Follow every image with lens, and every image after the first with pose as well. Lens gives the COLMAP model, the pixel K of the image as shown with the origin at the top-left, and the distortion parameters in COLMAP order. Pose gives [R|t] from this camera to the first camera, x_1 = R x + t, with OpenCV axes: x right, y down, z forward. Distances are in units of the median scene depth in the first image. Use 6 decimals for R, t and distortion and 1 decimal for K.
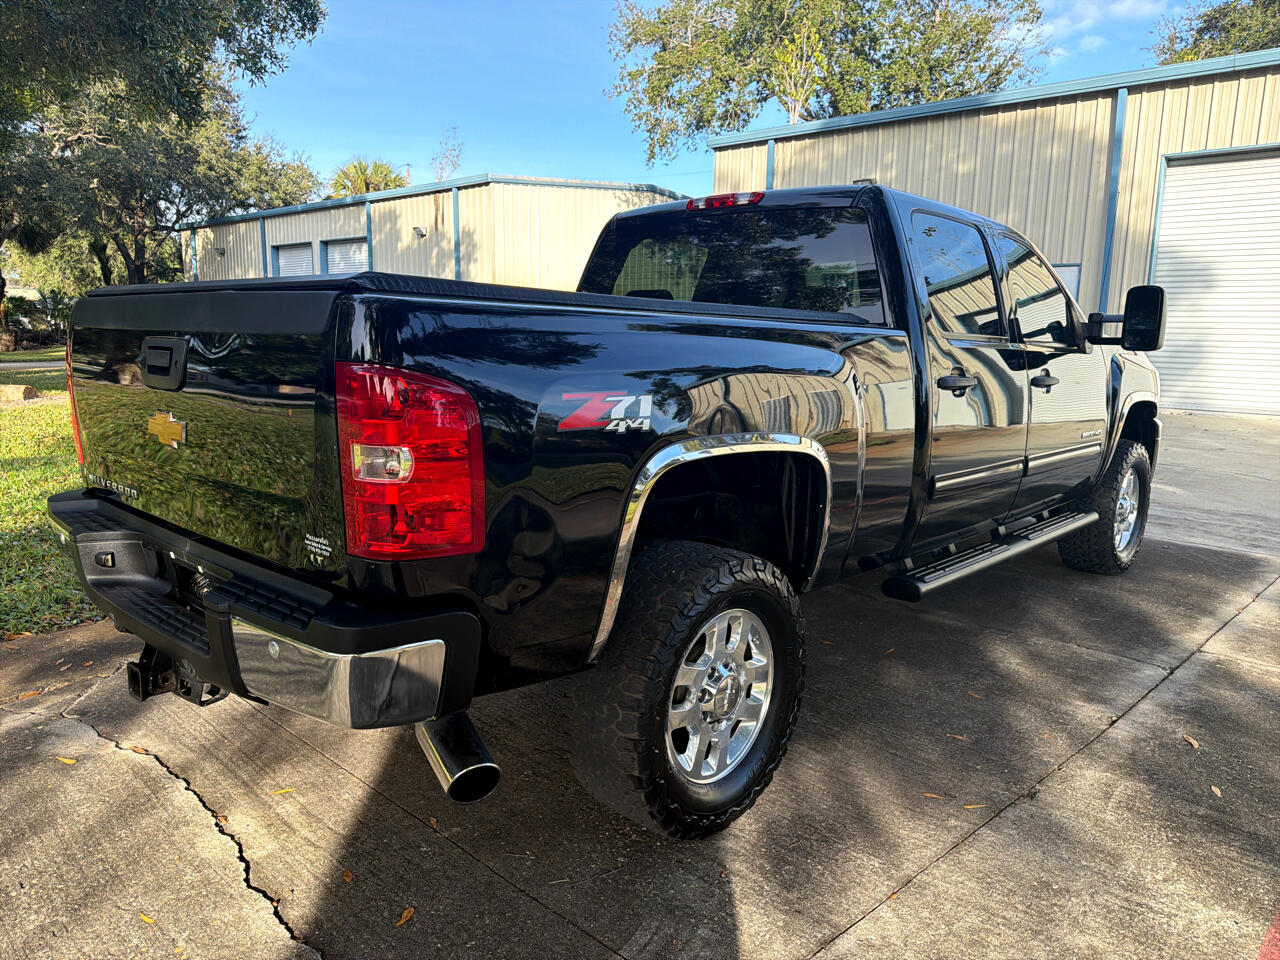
lens RADIAL K [[909.7, 0, 631.7], [0, 909.7, 479.8], [0, 0, 1]] dist [0.006044, -0.007041]
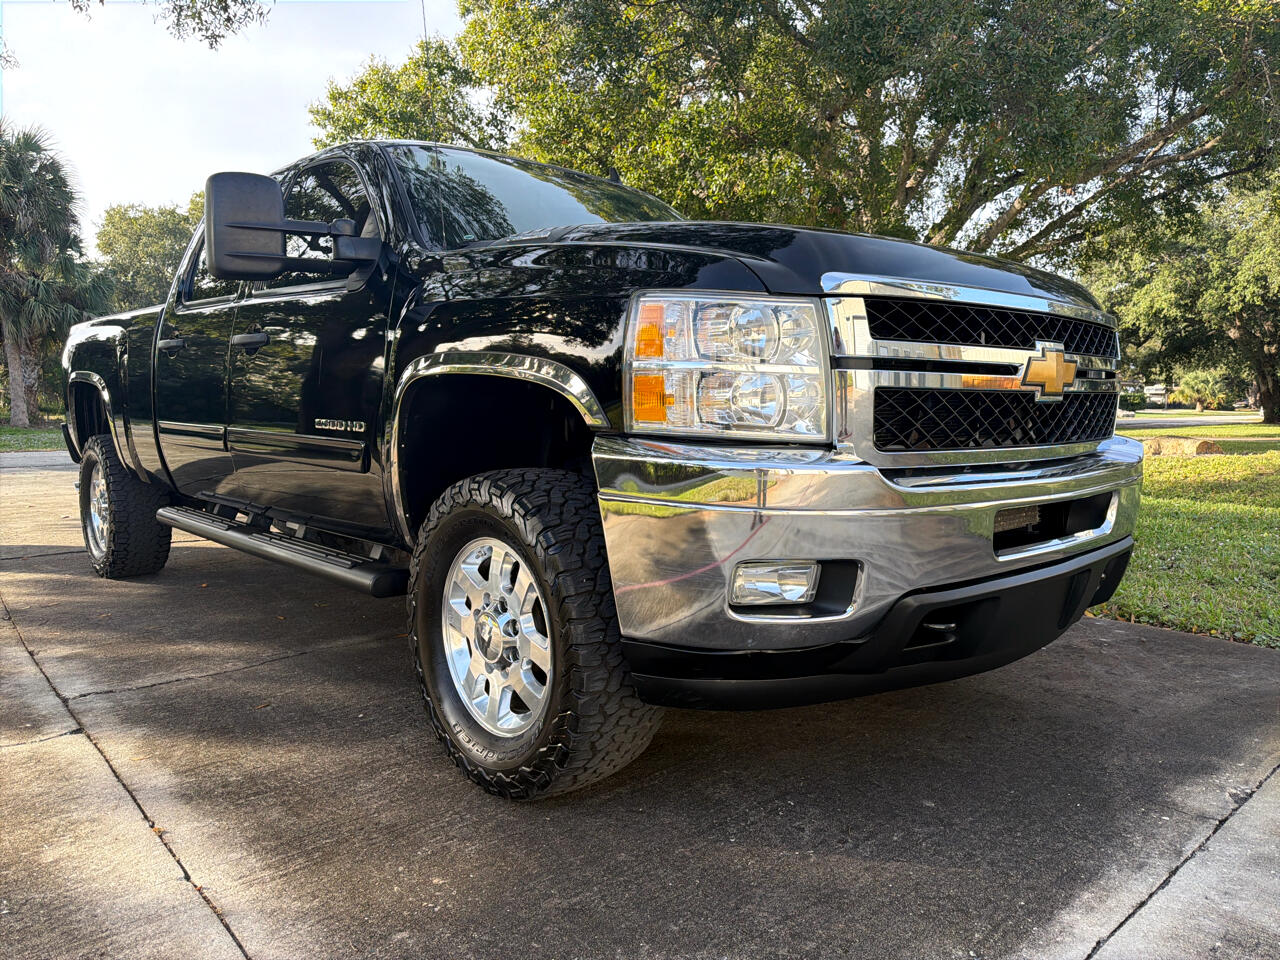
lens RADIAL K [[909.7, 0, 631.7], [0, 909.7, 479.8], [0, 0, 1]] dist [0.006044, -0.007041]
pose [[-0.070133, 0.068935, -0.995153, 1.302076], [-0.168392, 0.982474, 0.079925, -0.114089], [0.983222, 0.173181, -0.057295, 1.475100]]
